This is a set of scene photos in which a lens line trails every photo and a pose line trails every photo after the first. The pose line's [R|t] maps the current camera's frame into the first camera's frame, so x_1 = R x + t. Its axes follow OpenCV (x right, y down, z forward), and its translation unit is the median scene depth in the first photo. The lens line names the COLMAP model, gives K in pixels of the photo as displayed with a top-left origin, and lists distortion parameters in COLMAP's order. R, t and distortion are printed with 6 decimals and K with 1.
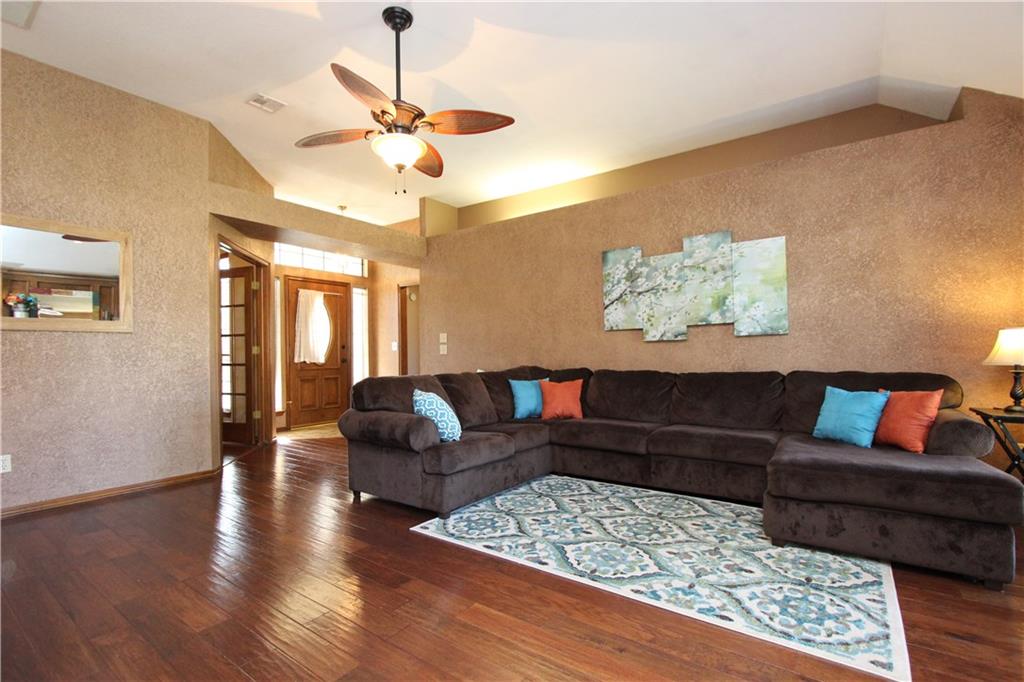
lens RADIAL K [[472.5, 0, 503.2], [0, 472.5, 353.0], [0, 0, 1]] dist [-0.018077, 0.003081]
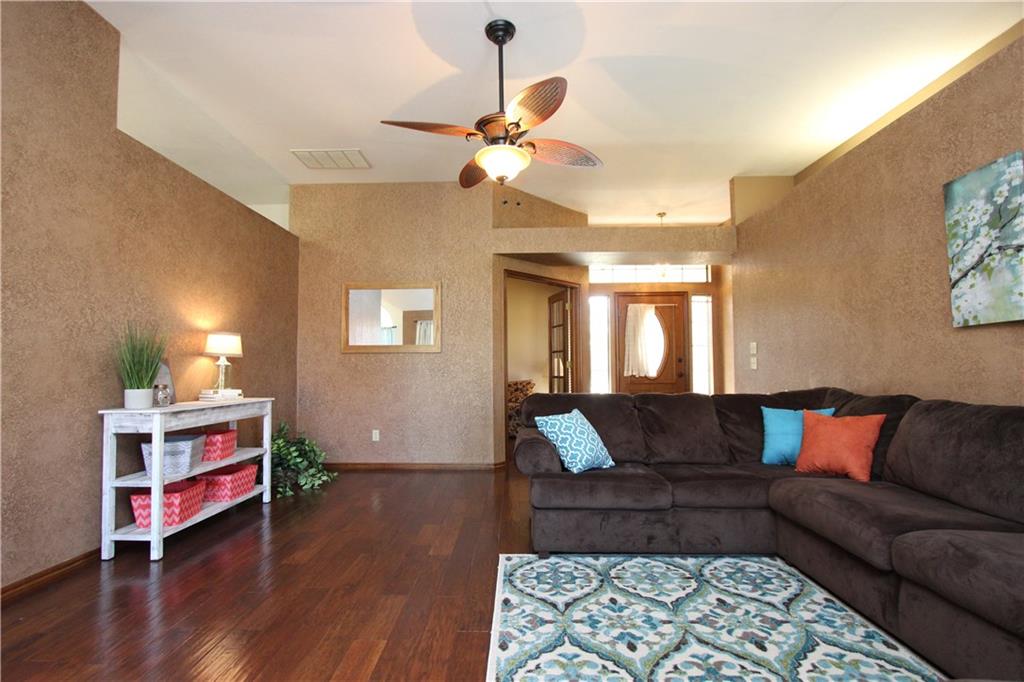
lens RADIAL K [[472.5, 0, 505.5], [0, 472.5, 351.9], [0, 0, 1]] dist [-0.018077, 0.003081]
pose [[0.573640, -0.022697, -0.818793, 0.450718], [-0.000314, 0.999610, -0.027930, -0.006146], [0.819108, 0.016279, 0.573409, 0.348610]]
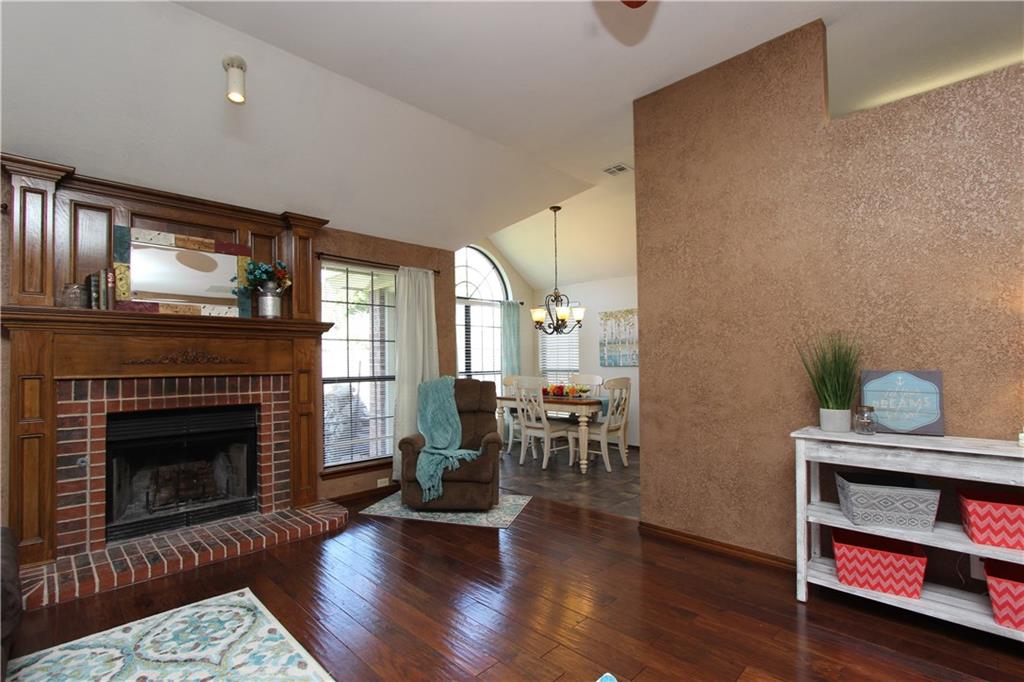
lens RADIAL K [[472.5, 0, 501.2], [0, 472.5, 353.0], [0, 0, 1]] dist [-0.018077, 0.003081]
pose [[-0.987588, 0.028186, 0.154518, -0.141552], [0.025237, 0.999461, -0.021015, -0.042978], [-0.155027, -0.016855, -0.987766, 1.018413]]
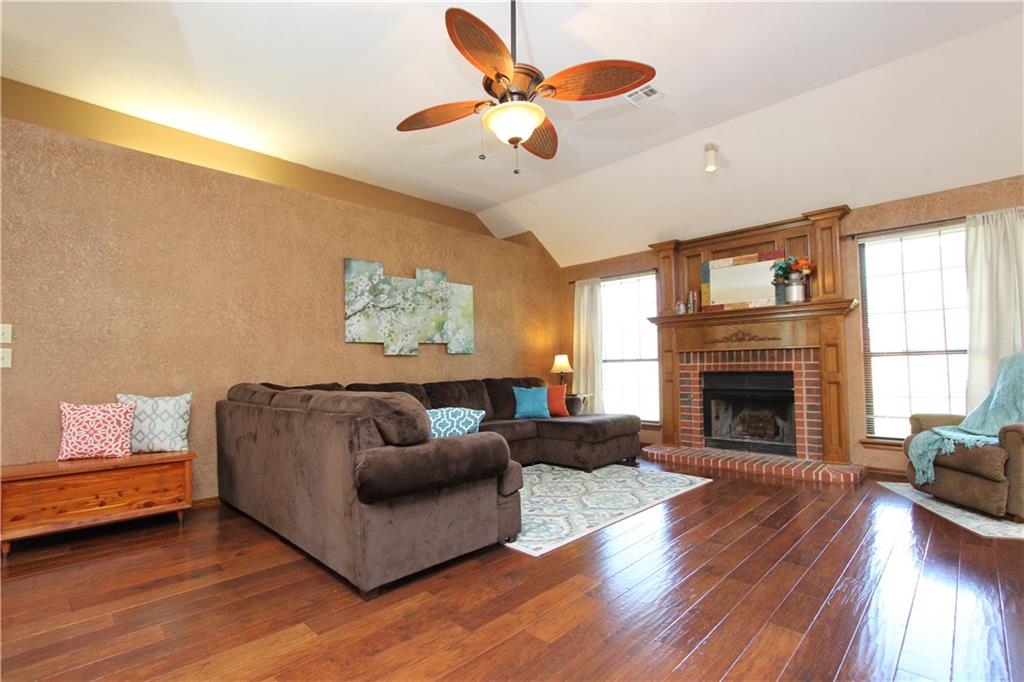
lens RADIAL K [[472.5, 0, 505.2], [0, 472.5, 351.9], [0, 0, 1]] dist [-0.018077, 0.003081]
pose [[0.150674, 0.046708, 0.987480, -0.826457], [0.014264, 0.998677, -0.049414, 0.028062], [-0.988481, 0.021531, 0.149808, 0.696756]]
